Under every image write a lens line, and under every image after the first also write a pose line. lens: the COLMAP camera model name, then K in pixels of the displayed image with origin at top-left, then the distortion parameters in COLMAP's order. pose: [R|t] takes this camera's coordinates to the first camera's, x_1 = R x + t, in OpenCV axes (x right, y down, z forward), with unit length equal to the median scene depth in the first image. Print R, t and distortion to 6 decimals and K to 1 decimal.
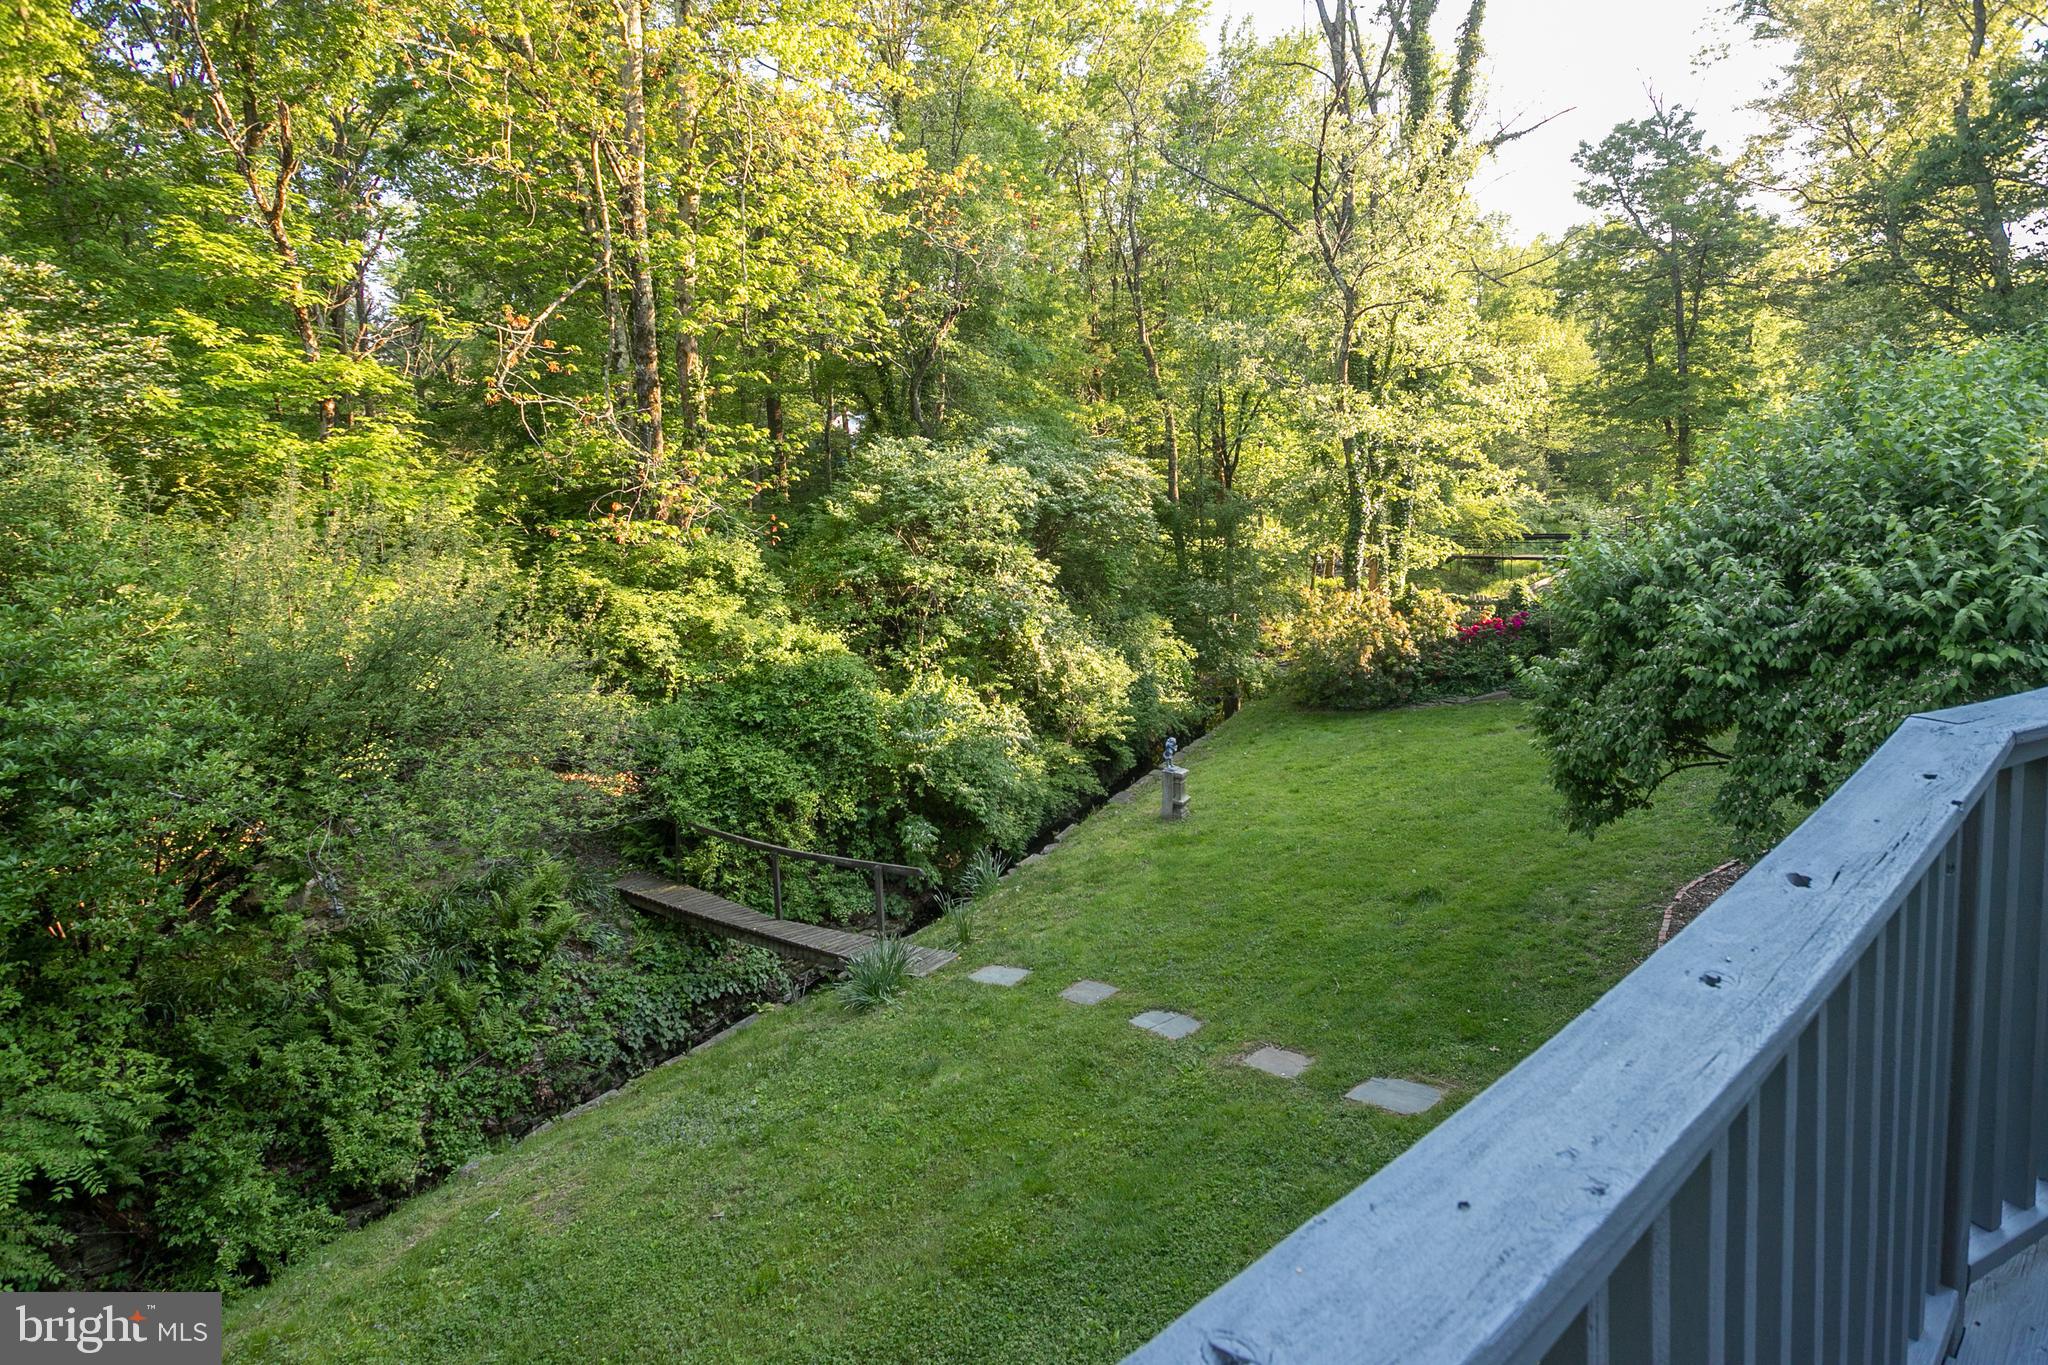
lens RADIAL K [[1049.0, 0, 1024.1], [0, 1049.0, 643.8], [0, 0, 1]] dist [-0.043120, 0.026366]
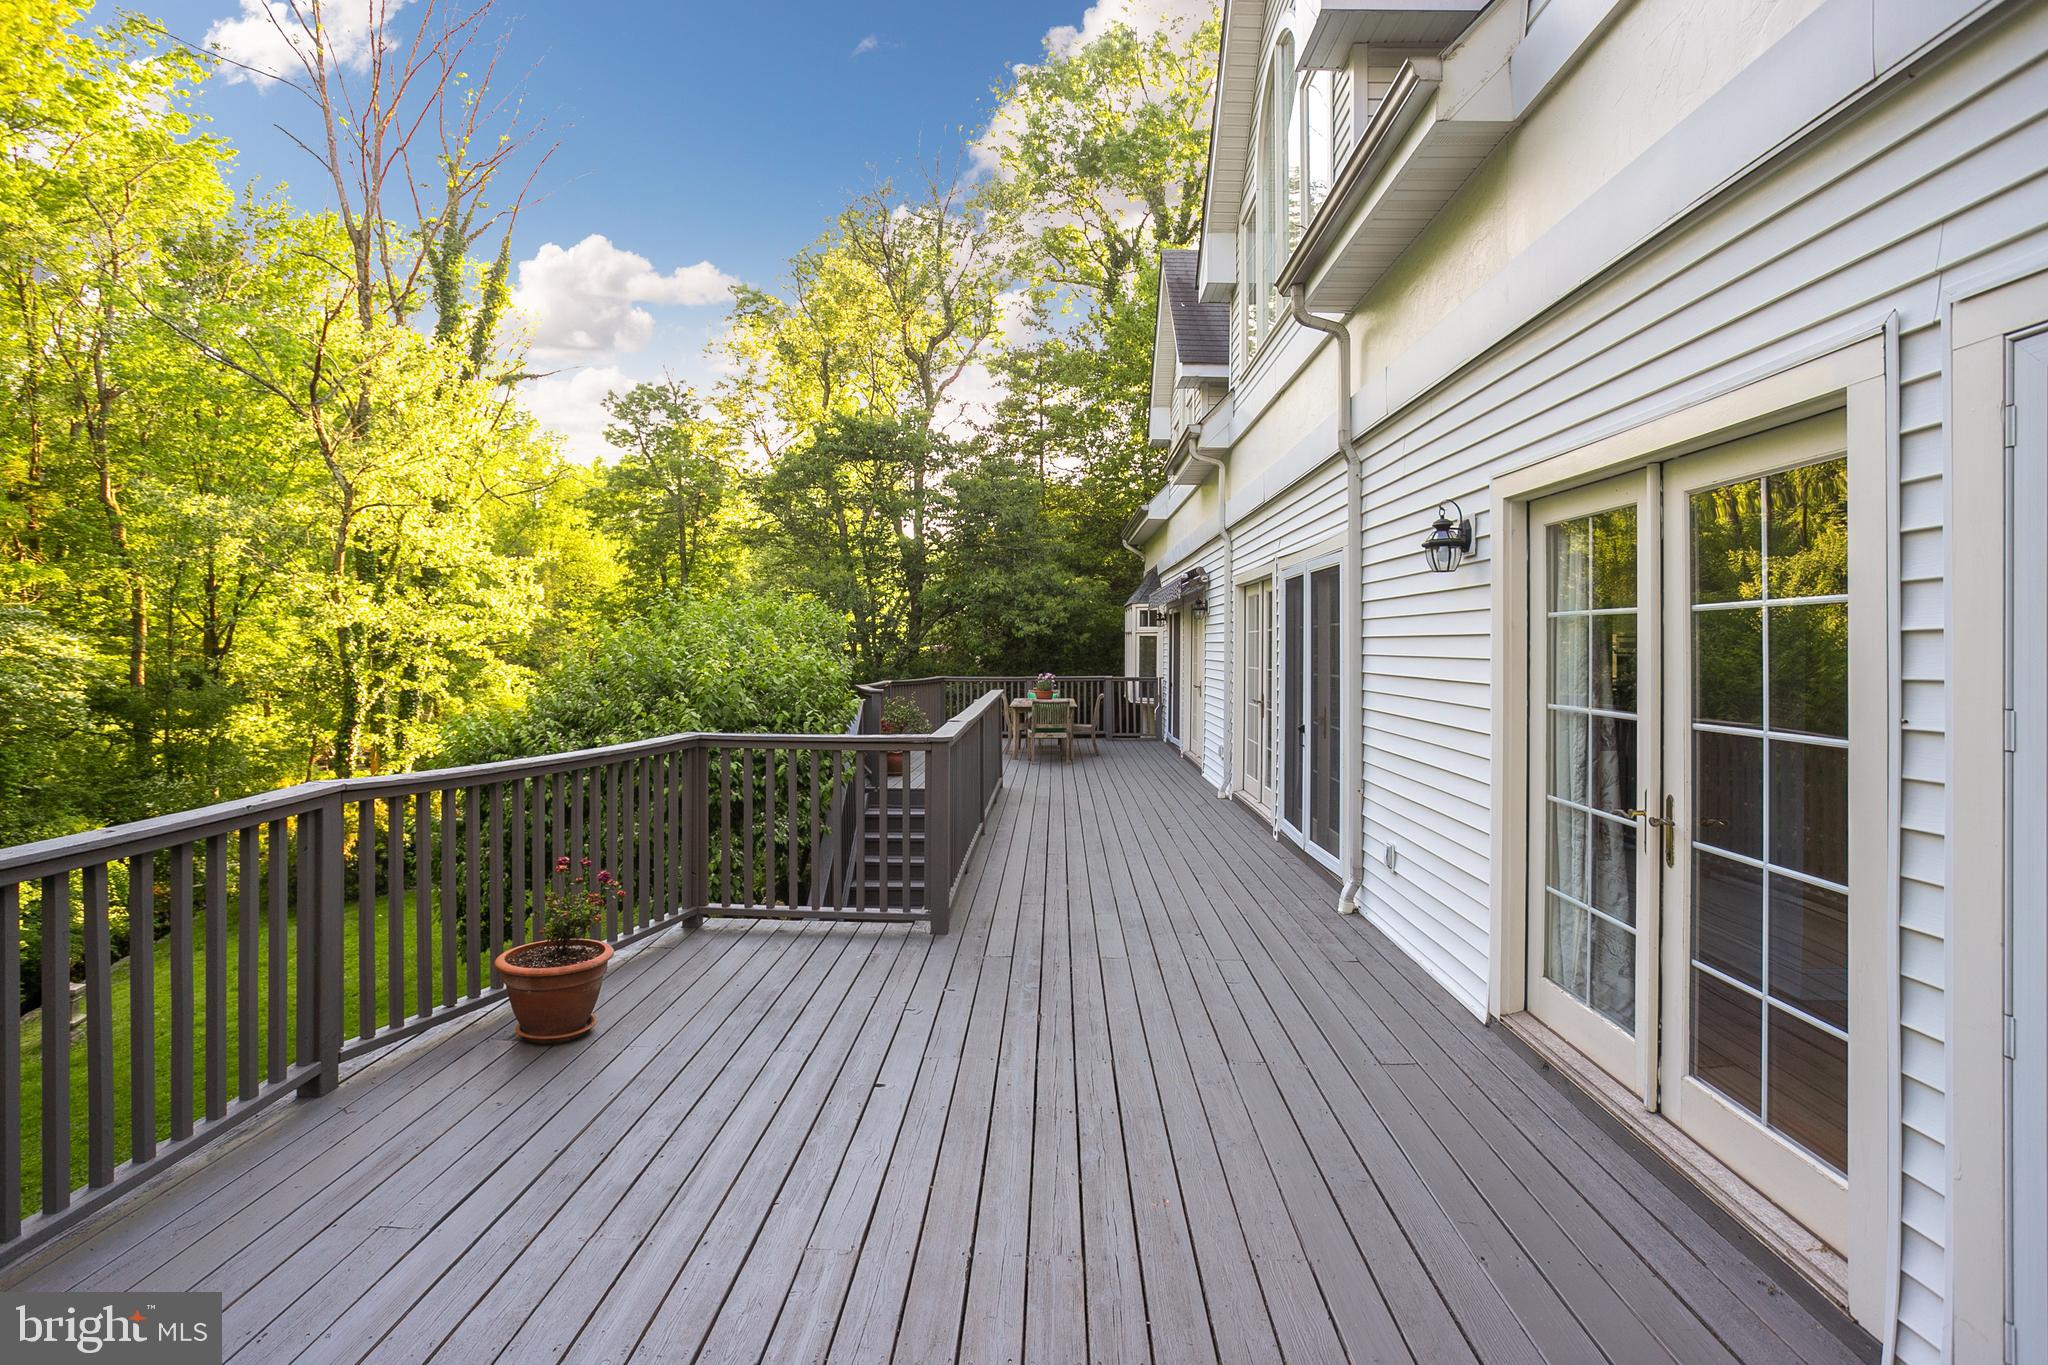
lens RADIAL K [[1049.0, 0, 1024.1], [0, 1049.0, 643.8], [0, 0, 1]] dist [-0.043120, 0.026366]
pose [[0.678772, 0.060185, 0.731878, 0.022215], [0.077574, 0.985183, -0.152960, 0.017783], [-0.730240, 0.160600, 0.664046, -0.115804]]
